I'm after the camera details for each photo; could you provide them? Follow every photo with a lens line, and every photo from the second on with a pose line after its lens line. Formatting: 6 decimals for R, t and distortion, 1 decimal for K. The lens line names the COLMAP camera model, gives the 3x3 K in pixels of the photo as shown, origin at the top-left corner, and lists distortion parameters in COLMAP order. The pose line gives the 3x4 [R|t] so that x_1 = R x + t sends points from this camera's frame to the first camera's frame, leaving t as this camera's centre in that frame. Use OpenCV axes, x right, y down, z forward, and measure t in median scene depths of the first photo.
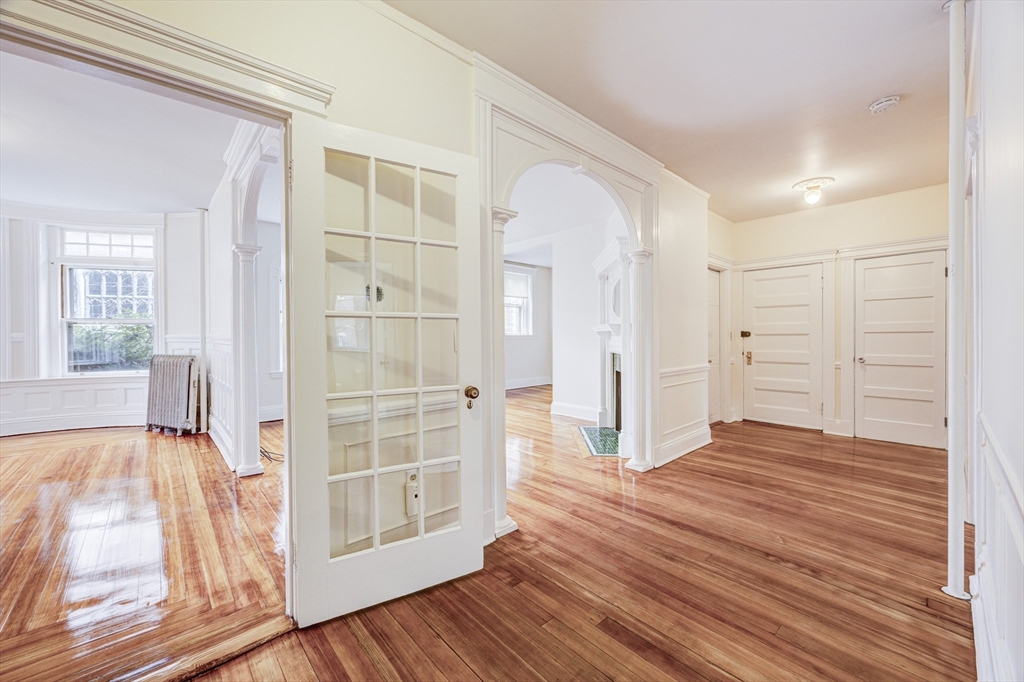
lens RADIAL K [[396.2, 0, 514.1], [0, 396.2, 341.2], [0, 0, 1]] dist [-0.003893, -0.000634]
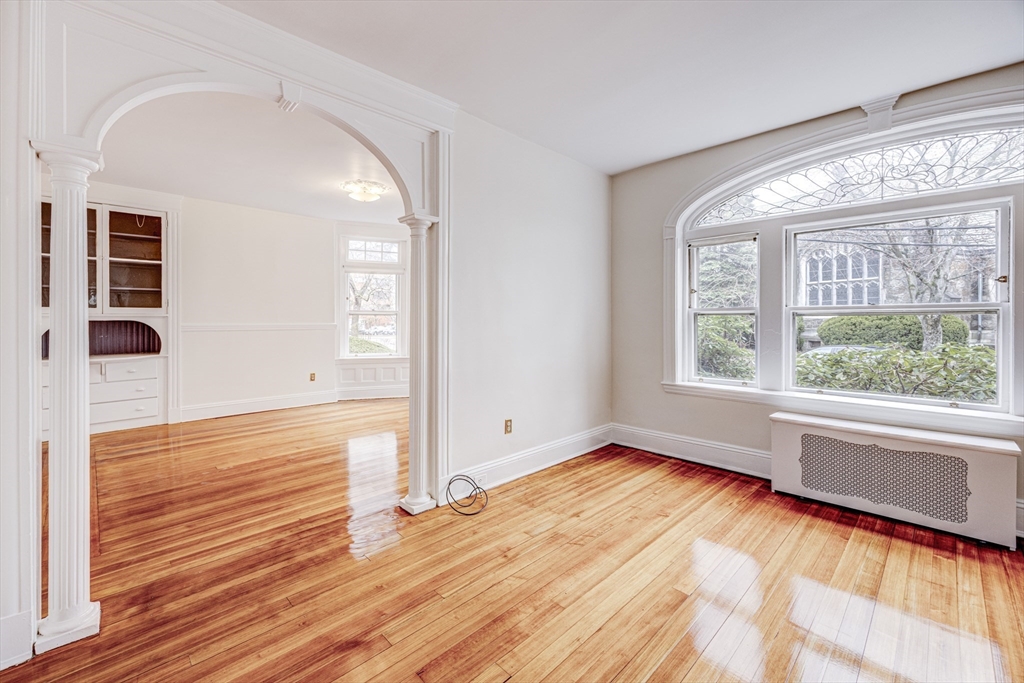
lens RADIAL K [[417.3, 0, 485.4], [0, 417.3, 321.5], [0, 0, 1]] dist [-0.005717, 0.000427]
pose [[-0.000668, 0.003619, -0.999993, 0.111439], [-0.015287, 0.999877, 0.003629, -0.027802], [0.999883, 0.015289, -0.000613, 0.789417]]
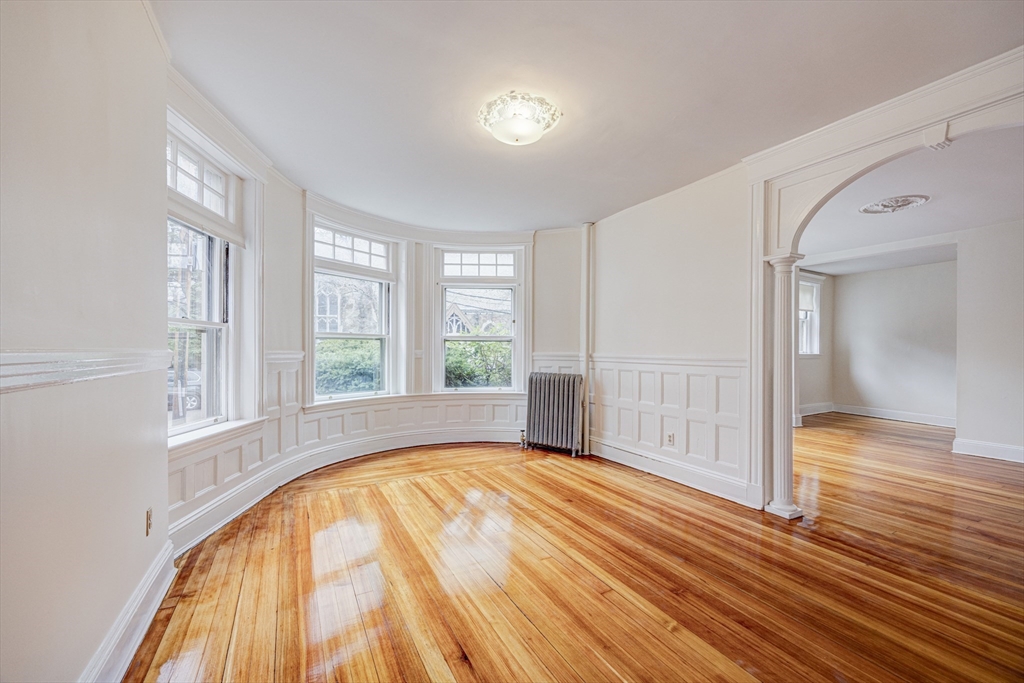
lens RADIAL K [[417.3, 0, 496.7], [0, 417.3, 353.4], [0, 0, 1]] dist [-0.005717, 0.000427]
pose [[0.968722, 0.007880, -0.248024, -0.738873], [-0.009571, 0.999938, -0.005612, -0.007179], [0.247965, 0.007810, 0.968738, -0.037457]]
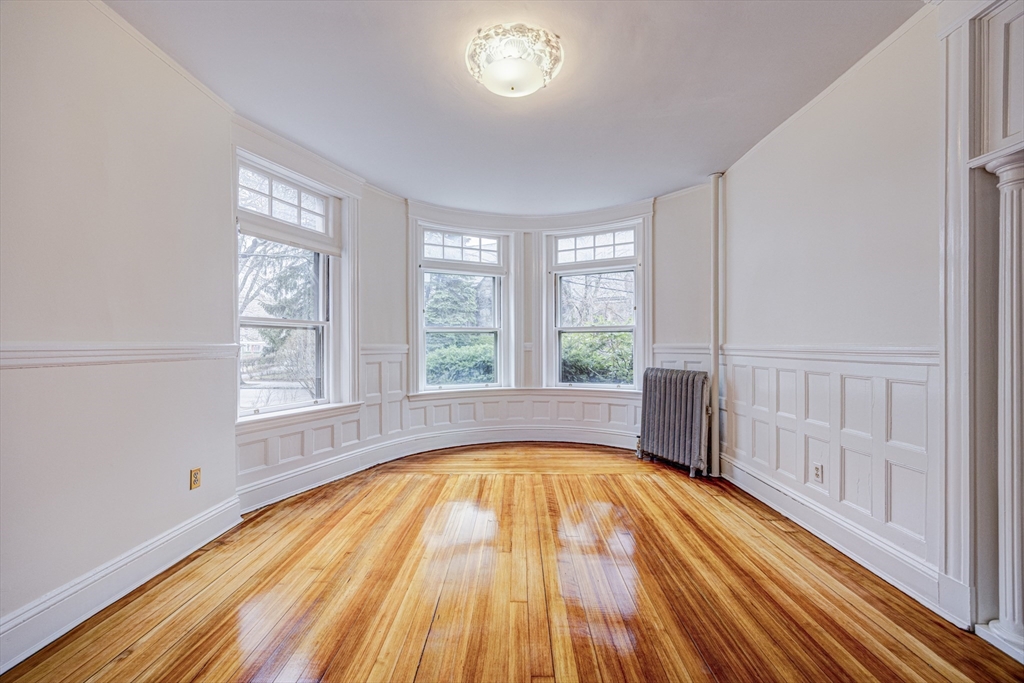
lens RADIAL K [[401.4, 0, 501.5], [0, 401.4, 348.5], [0, 0, 1]] dist [-0.005278, 0.000595]
pose [[0.718854, 0.005087, -0.695143, -0.548120], [-0.005544, 0.999983, 0.001585, -0.006565], [0.695139, 0.002715, 0.718870, 0.180151]]
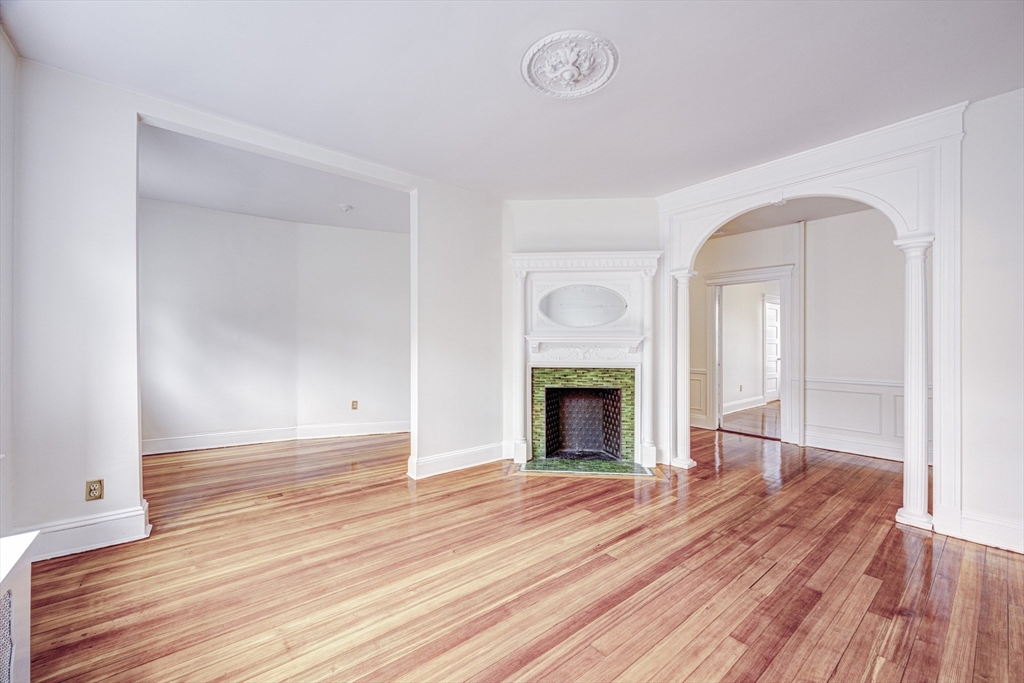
lens RADIAL K [[401.4, 0, 526.3], [0, 401.4, 343.1], [0, 0, 1]] dist [-0.005278, 0.000595]
pose [[0.040663, 0.001824, 0.999171, -0.614312], [0.010915, 0.999938, -0.002269, -0.022331], [-0.999113, 0.010999, 0.040640, 1.022225]]
